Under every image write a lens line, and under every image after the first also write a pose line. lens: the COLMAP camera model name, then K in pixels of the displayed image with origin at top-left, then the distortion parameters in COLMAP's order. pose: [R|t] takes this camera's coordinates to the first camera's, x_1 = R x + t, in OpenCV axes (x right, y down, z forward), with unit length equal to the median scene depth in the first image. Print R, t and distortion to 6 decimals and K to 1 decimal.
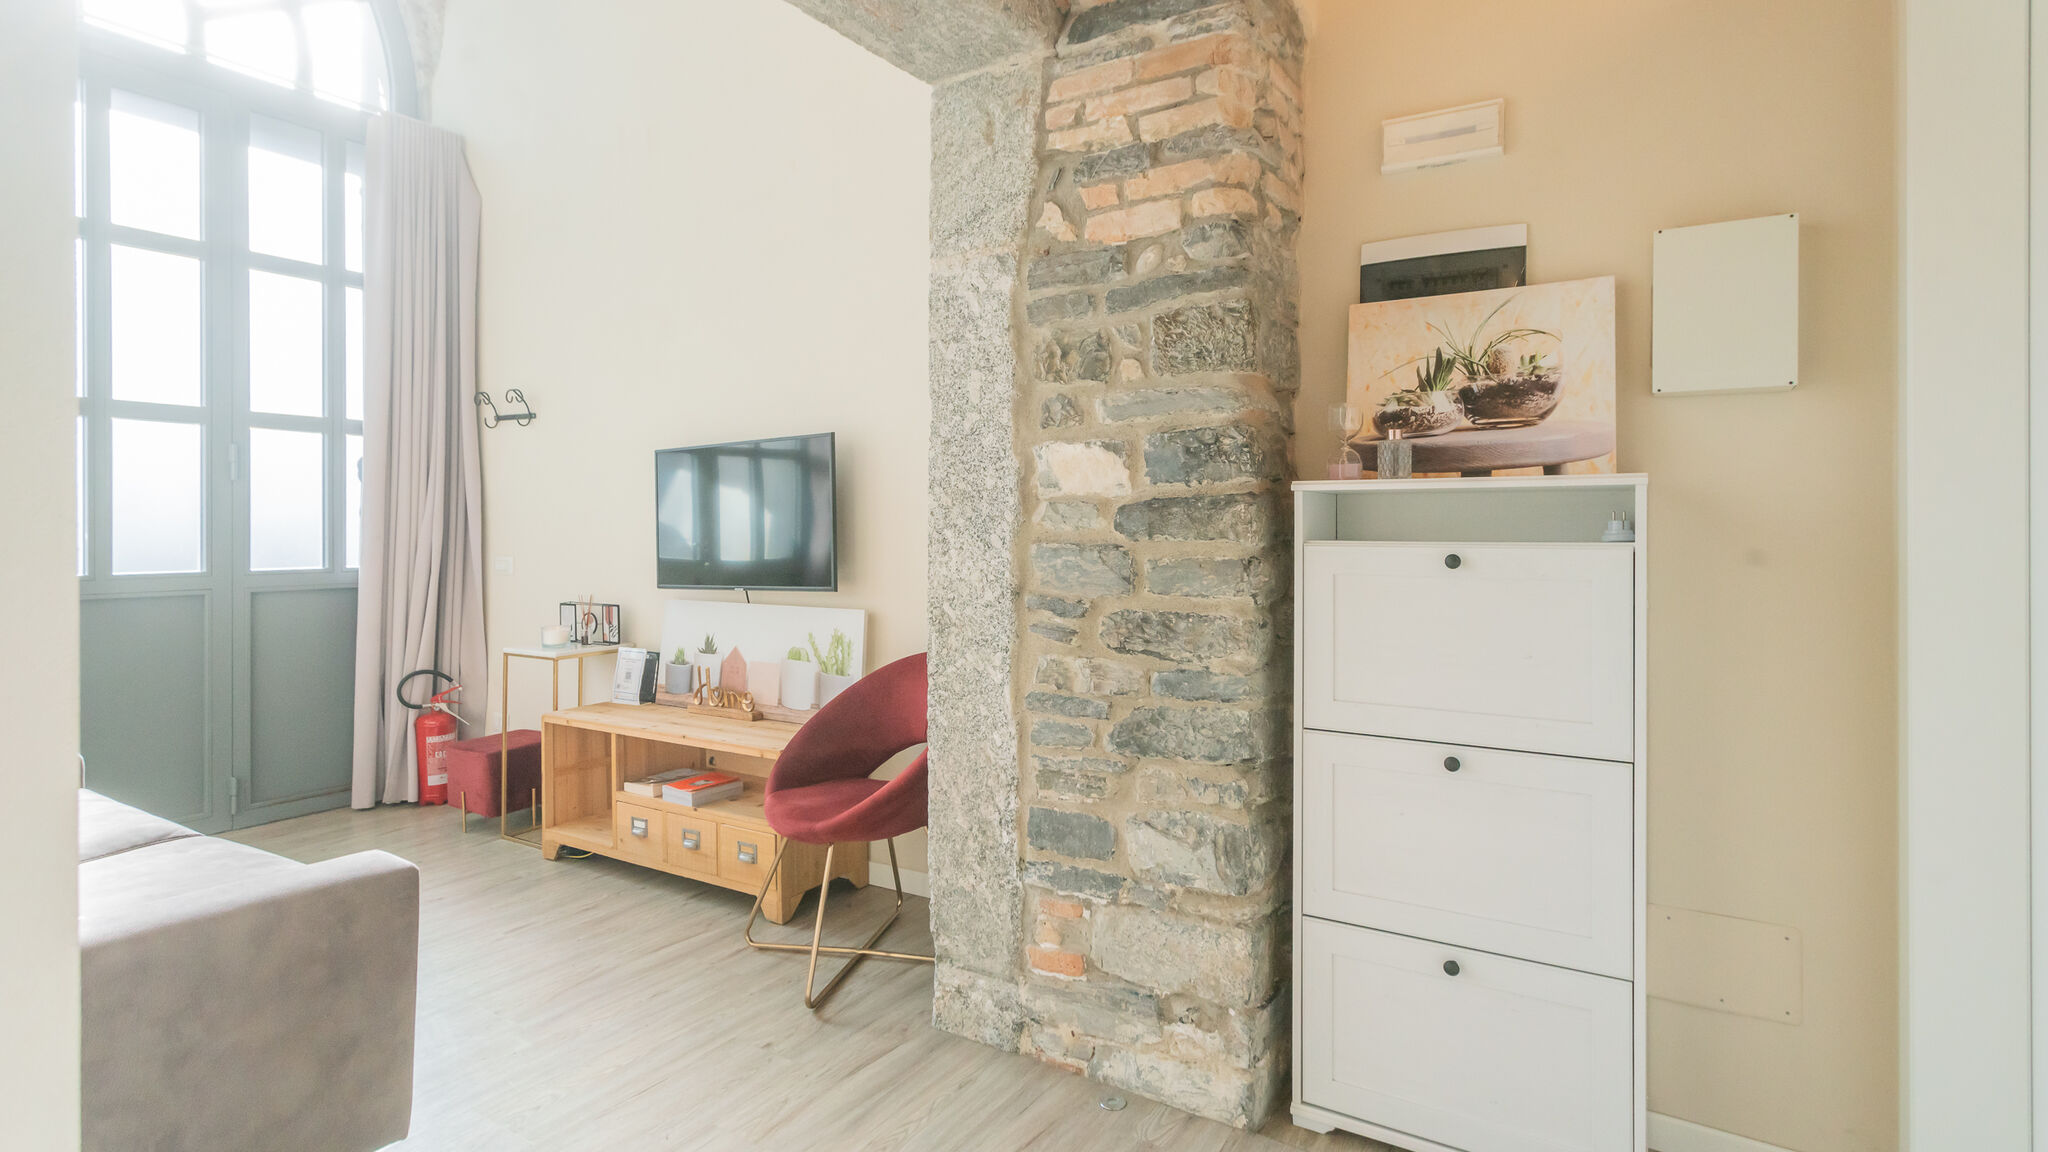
lens RADIAL K [[1017.7, 0, 1027.8], [0, 1017.7, 527.2], [0, 0, 1]] dist [-0.012240, 0.023981]
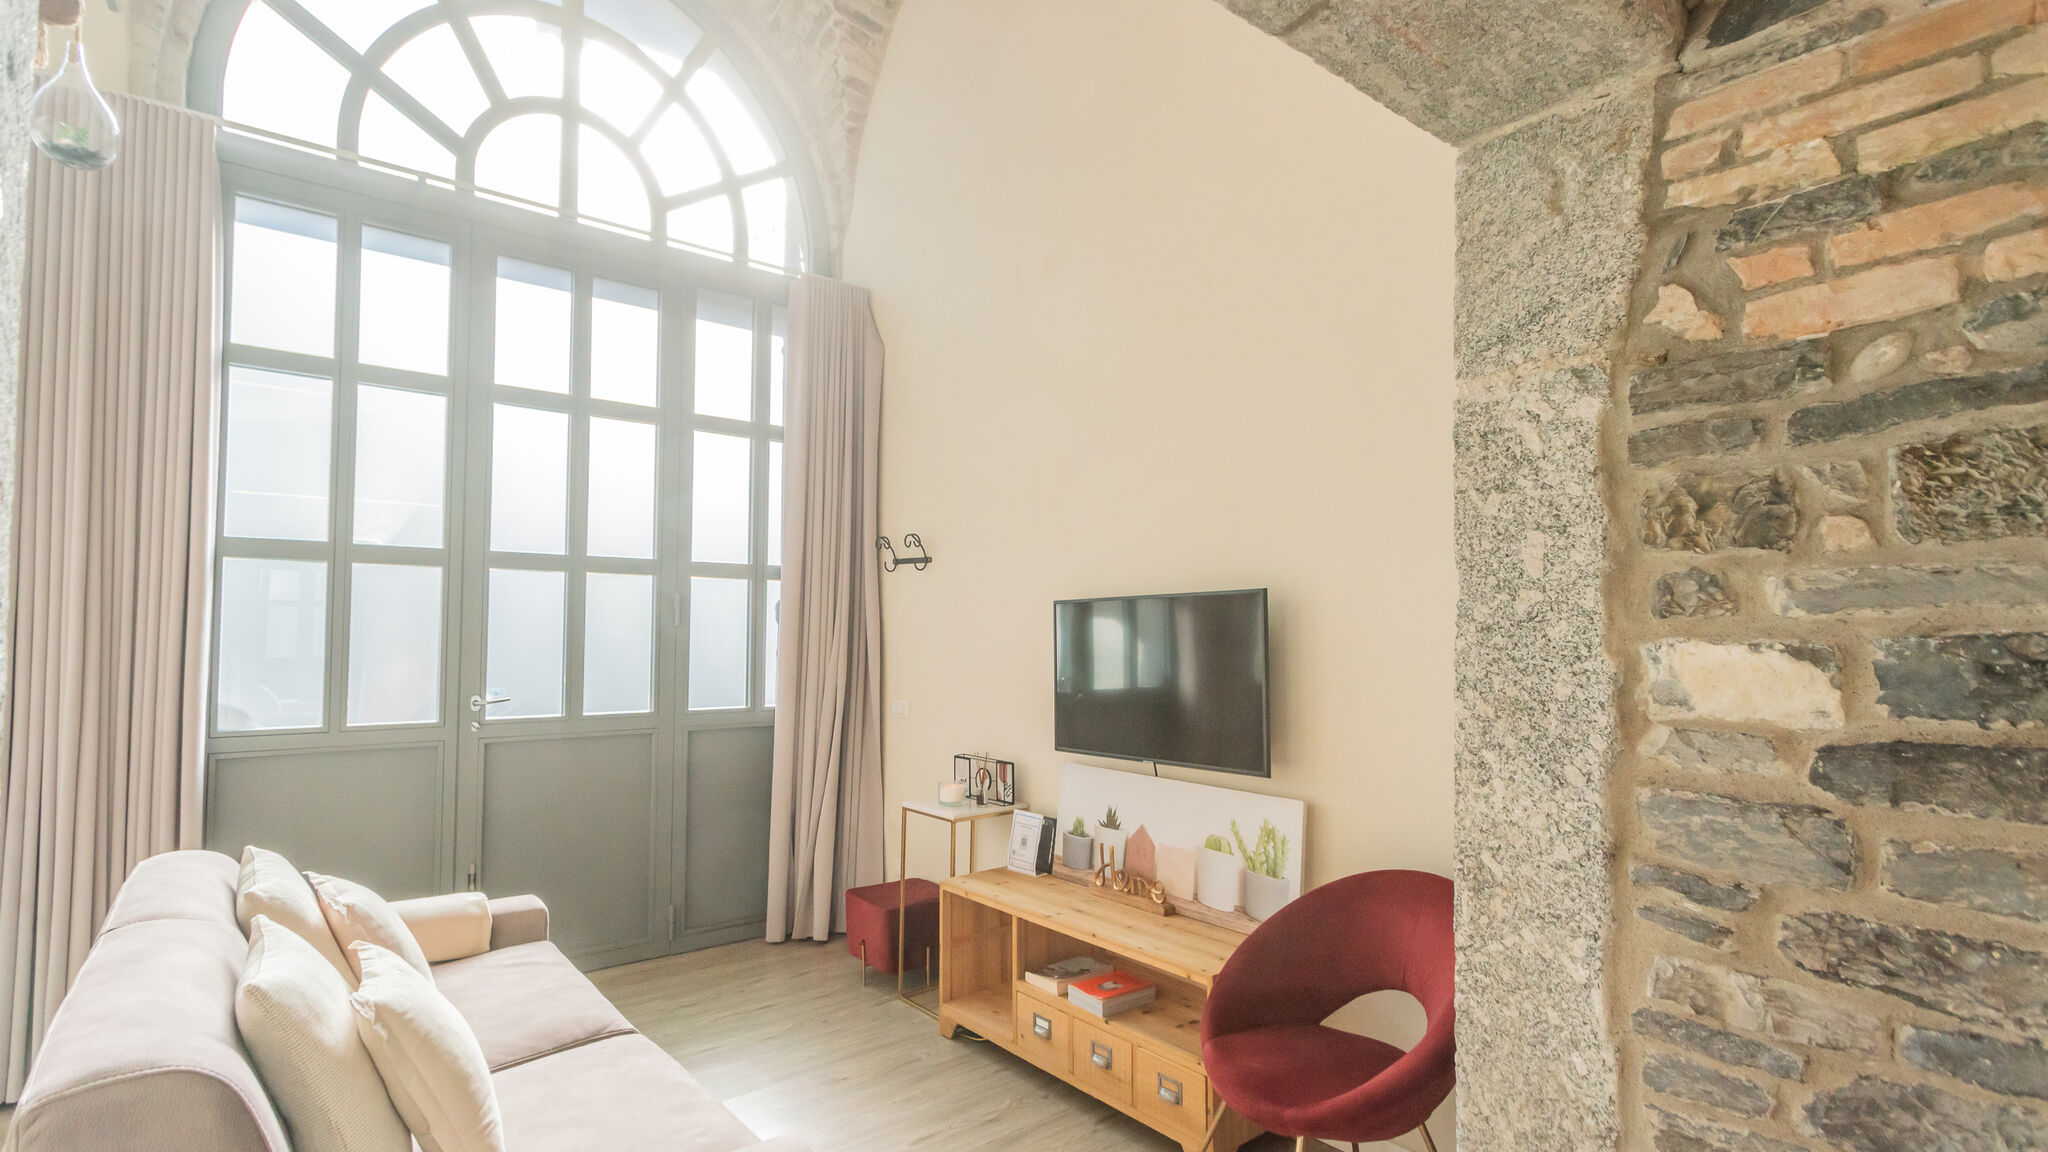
lens RADIAL K [[971.2, 0, 1031.8], [0, 971.2, 597.4], [0, 0, 1]] dist [0.004951, 0.000939]
pose [[0.949159, -0.001947, -0.314792, -0.175920], [-0.007802, 0.999528, -0.029707, -0.086841], [0.314701, 0.030653, 0.948696, 0.249951]]
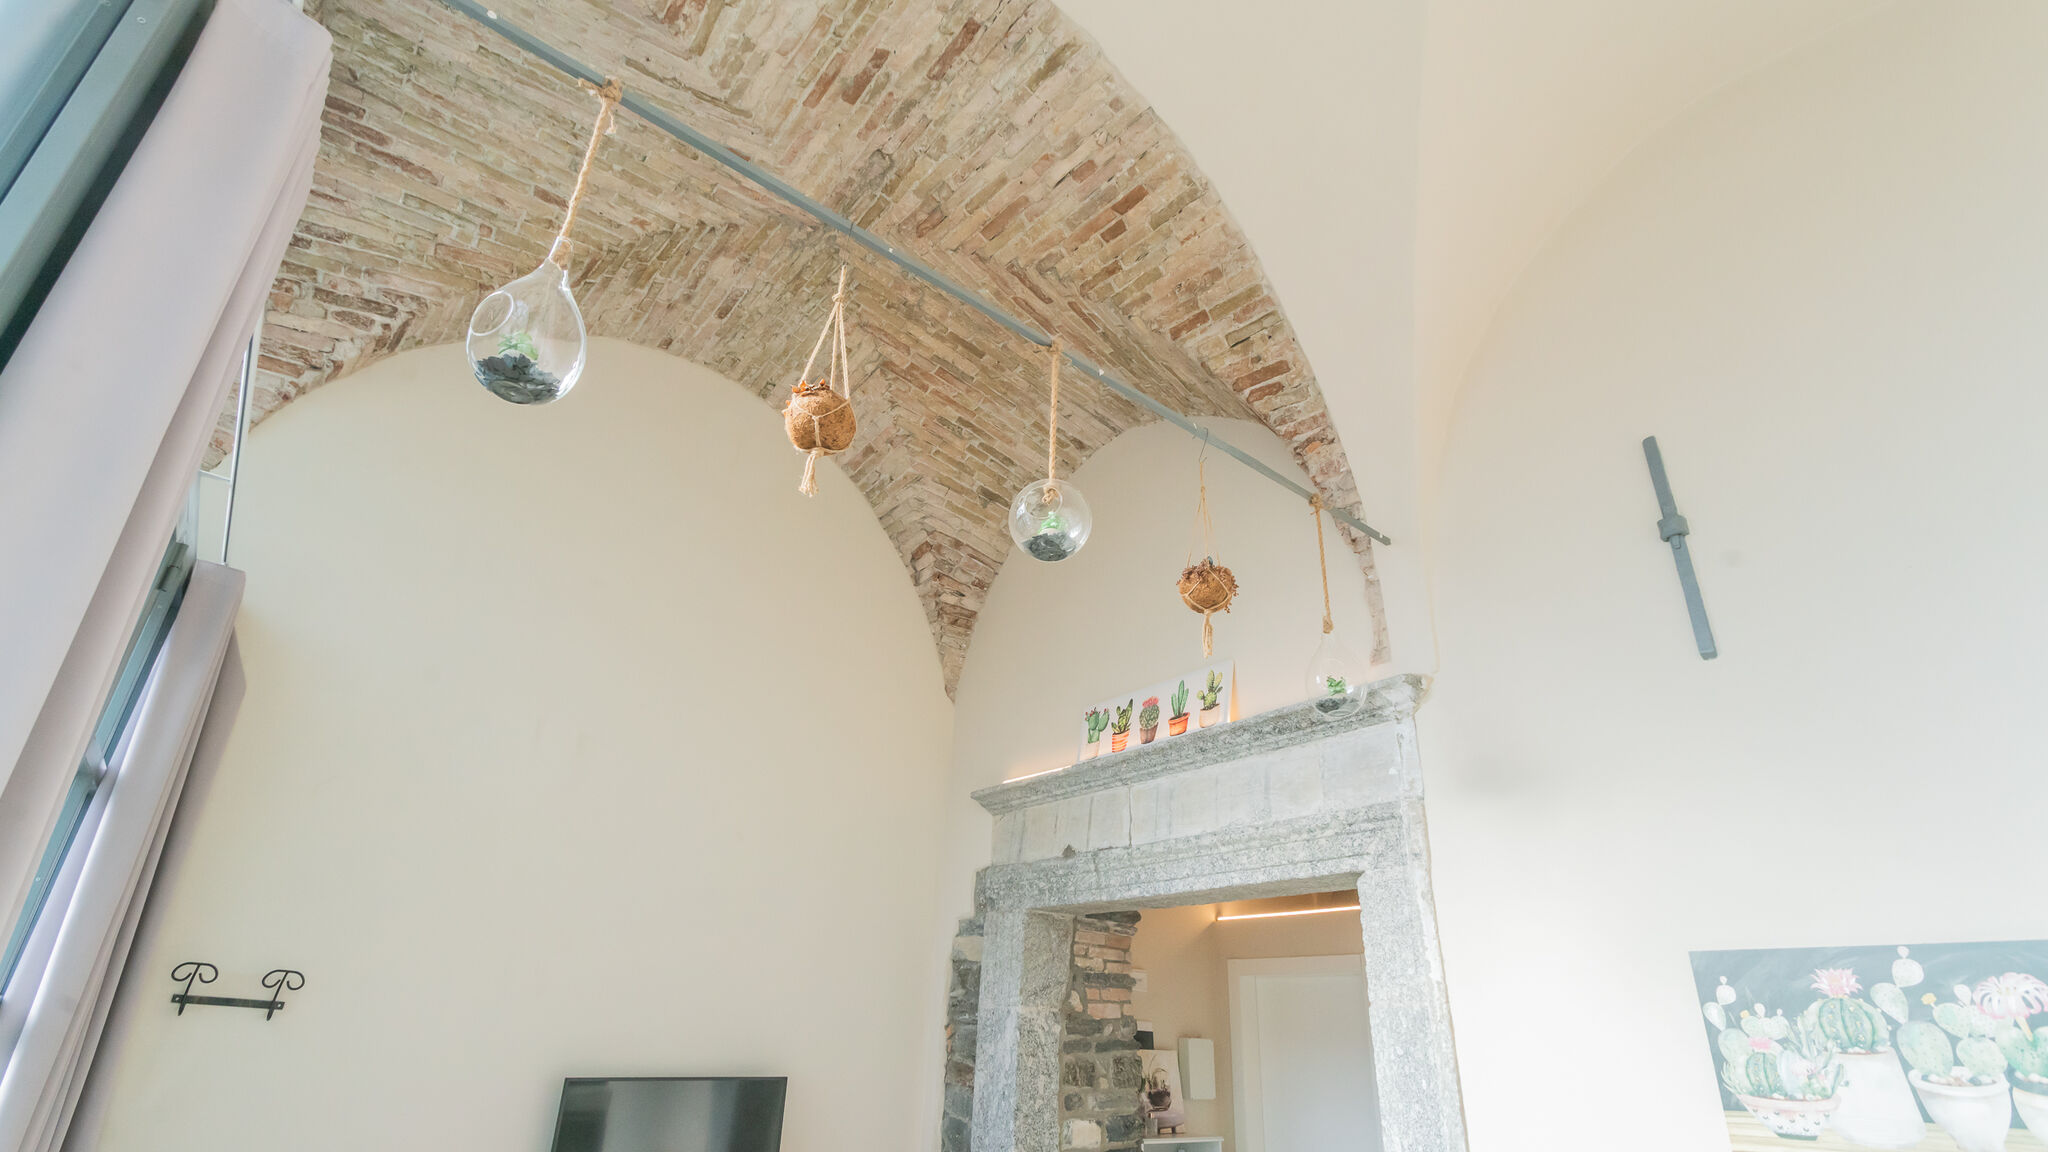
lens RADIAL K [[965.4, 0, 1022.5], [0, 965.4, 601.4], [0, 0, 1]] dist [-0.010723, 0.001325]
pose [[0.303890, 0.411270, 0.859365, -2.033953], [-0.043240, 0.907049, -0.418800, -0.206346], [-0.951725, 0.090111, 0.293426, 0.433341]]
